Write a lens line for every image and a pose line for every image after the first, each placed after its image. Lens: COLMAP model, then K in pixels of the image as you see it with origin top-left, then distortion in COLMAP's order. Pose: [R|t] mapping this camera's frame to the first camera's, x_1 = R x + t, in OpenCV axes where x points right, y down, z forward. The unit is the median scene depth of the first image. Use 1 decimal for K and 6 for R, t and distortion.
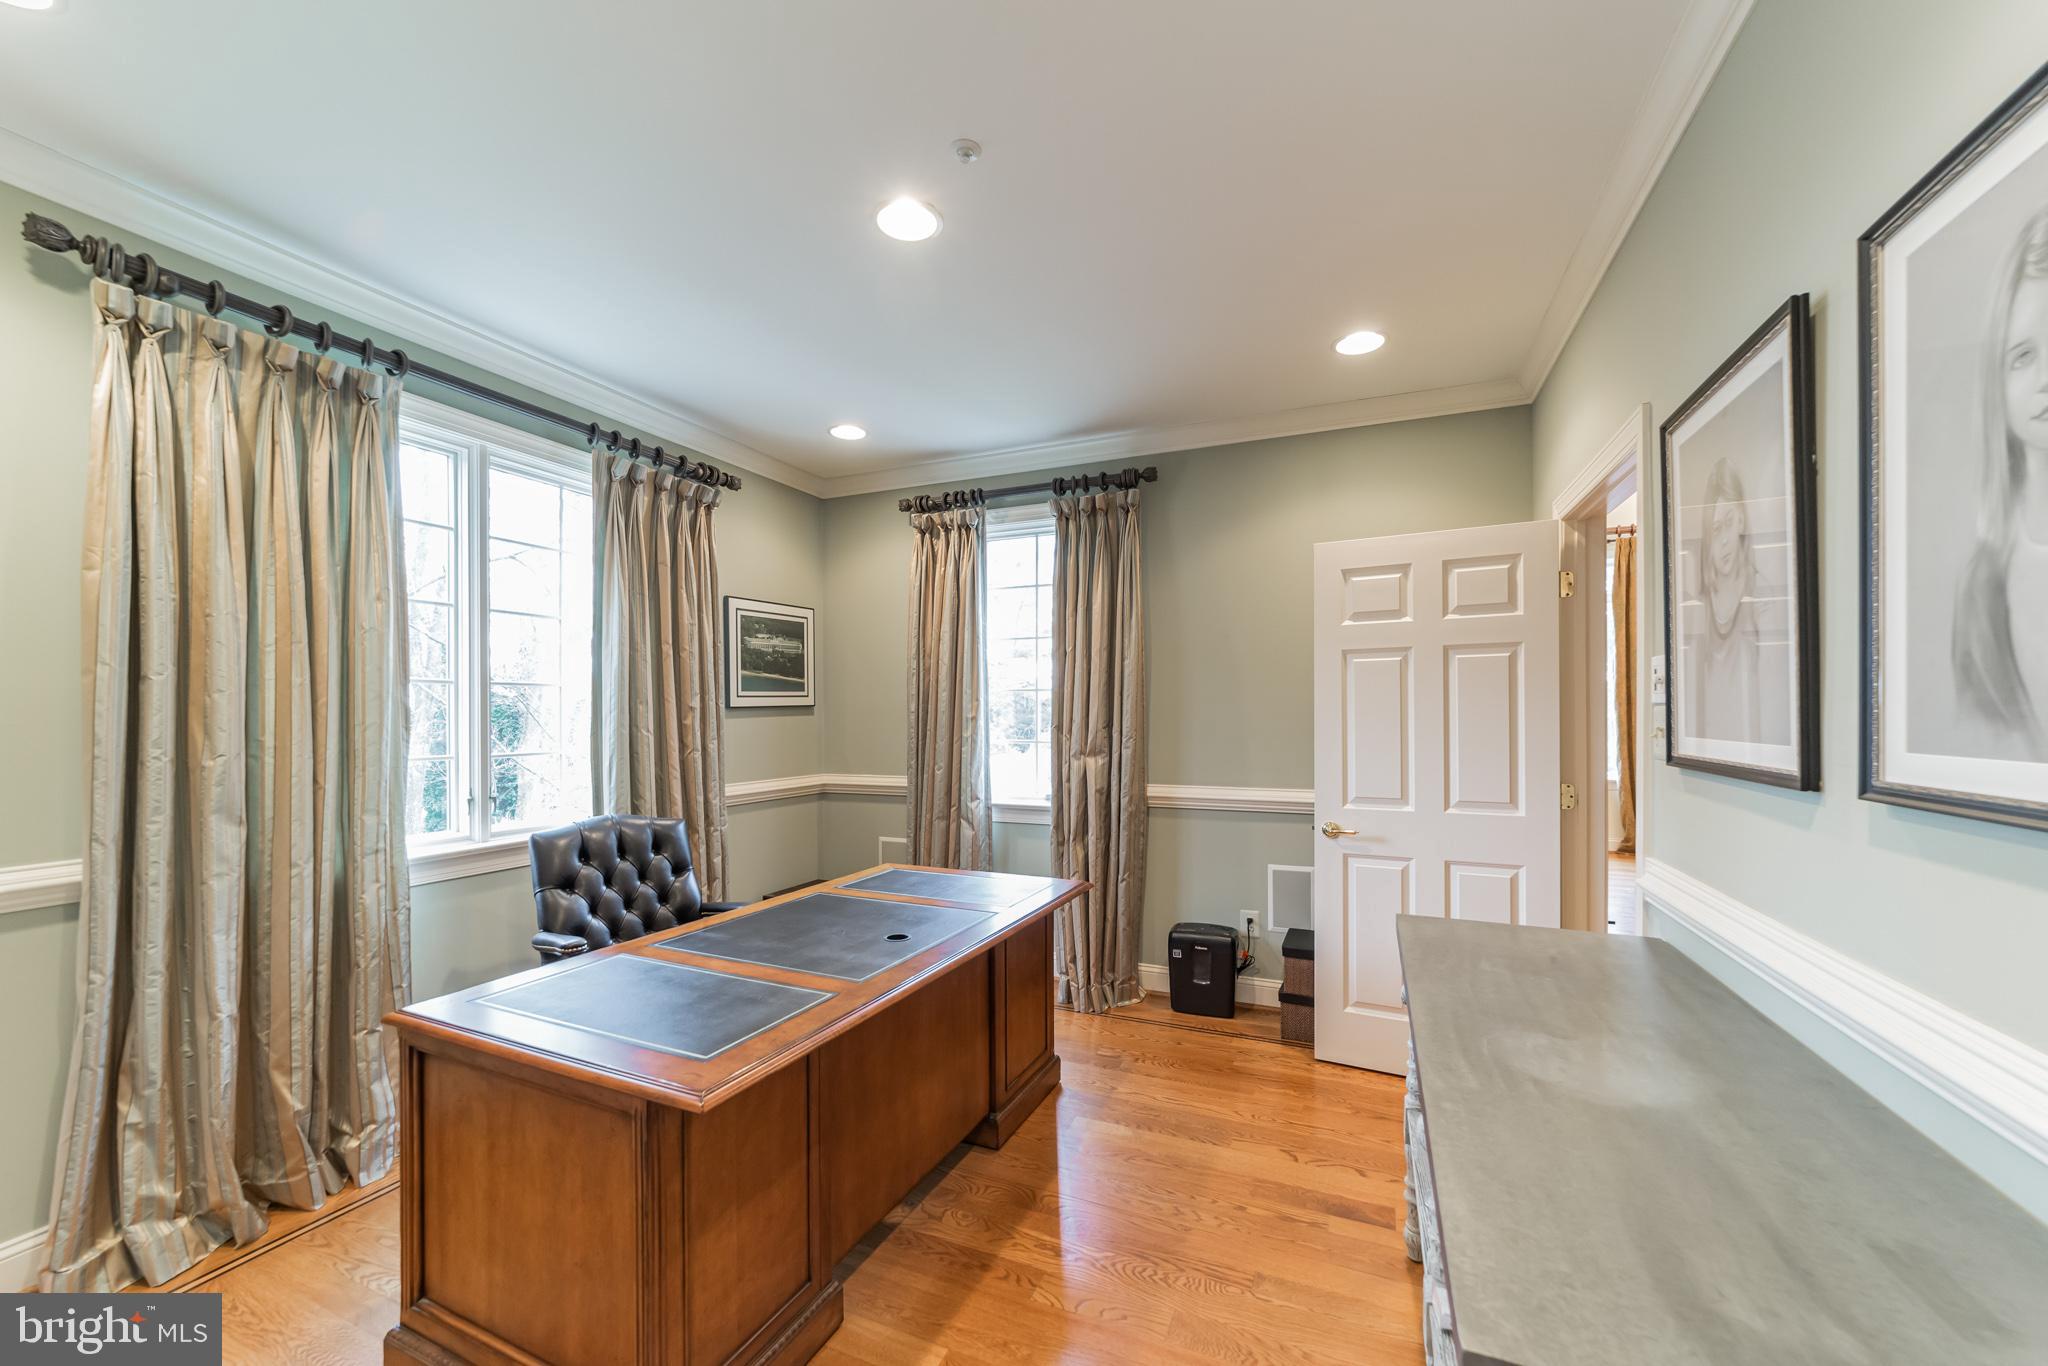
lens RADIAL K [[788.2, 0, 998.6], [0, 788.2, 715.6], [0, 0, 1]] dist [-0.007502, 0.002049]
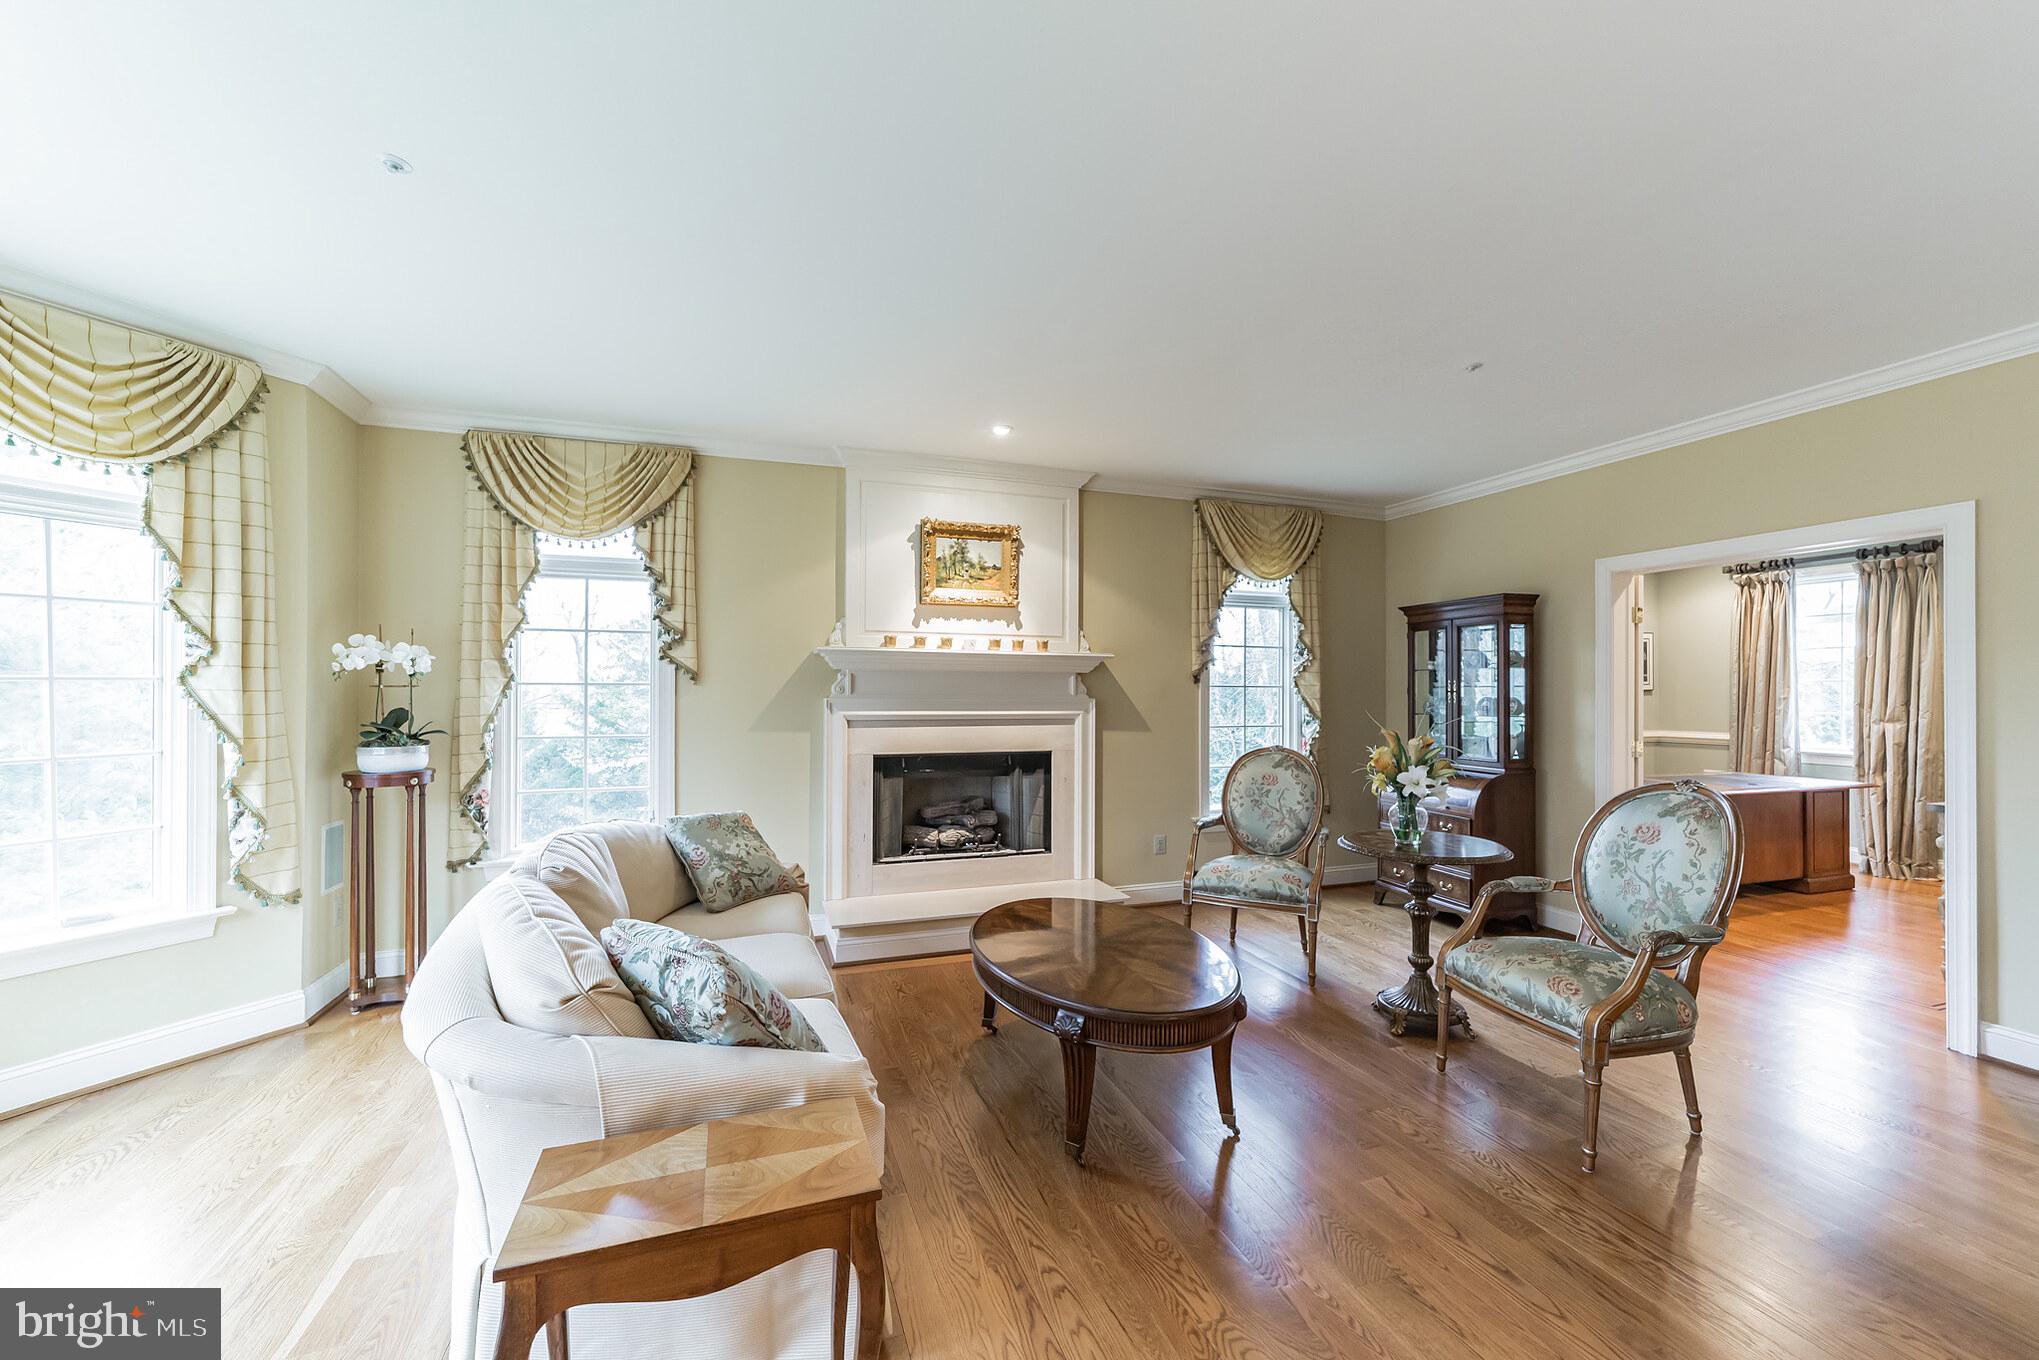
lens RADIAL K [[783.3, 0, 1015.3], [0, 783.3, 685.0], [0, 0, 1]] dist [0.002902, 0.000464]
pose [[0.709499, 0.001305, -0.704705, -0.017126], [-0.001357, 0.999999, 0.000485, -0.023215], [0.704705, 0.000612, 0.709500, -1.355540]]
